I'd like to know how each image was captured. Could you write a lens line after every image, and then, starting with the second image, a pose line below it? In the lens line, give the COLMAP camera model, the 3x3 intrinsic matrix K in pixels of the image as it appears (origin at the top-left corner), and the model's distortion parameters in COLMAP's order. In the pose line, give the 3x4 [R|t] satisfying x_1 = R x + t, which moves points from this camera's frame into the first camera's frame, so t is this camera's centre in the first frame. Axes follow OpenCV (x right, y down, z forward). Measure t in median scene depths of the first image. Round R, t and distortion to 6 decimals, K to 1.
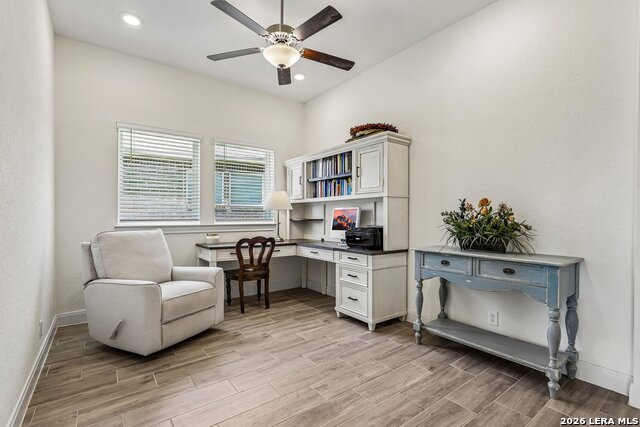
lens RADIAL K [[298.5, 0, 321.9], [0, 298.5, 216.0], [0, 0, 1]] dist [-0.001974, 0.000488]
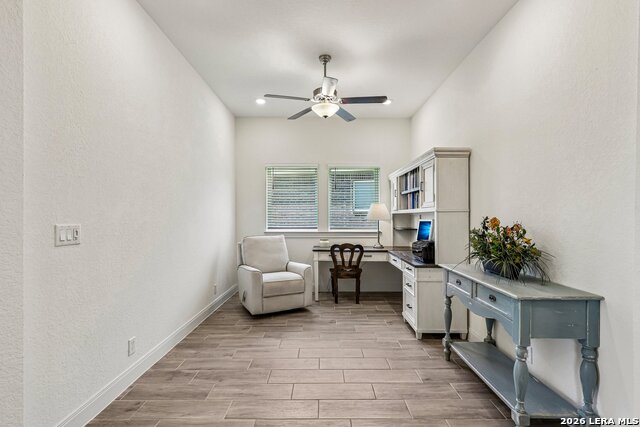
lens RADIAL K [[298.5, 0, 321.9], [0, 298.5, 216.0], [0, 0, 1]] dist [-0.001974, 0.000488]
pose [[0.795732, -0.002996, -0.605642, 0.526007], [0.002934, 0.999995, -0.001092, -0.049860], [0.605642, -0.000908, 0.795737, -0.047367]]
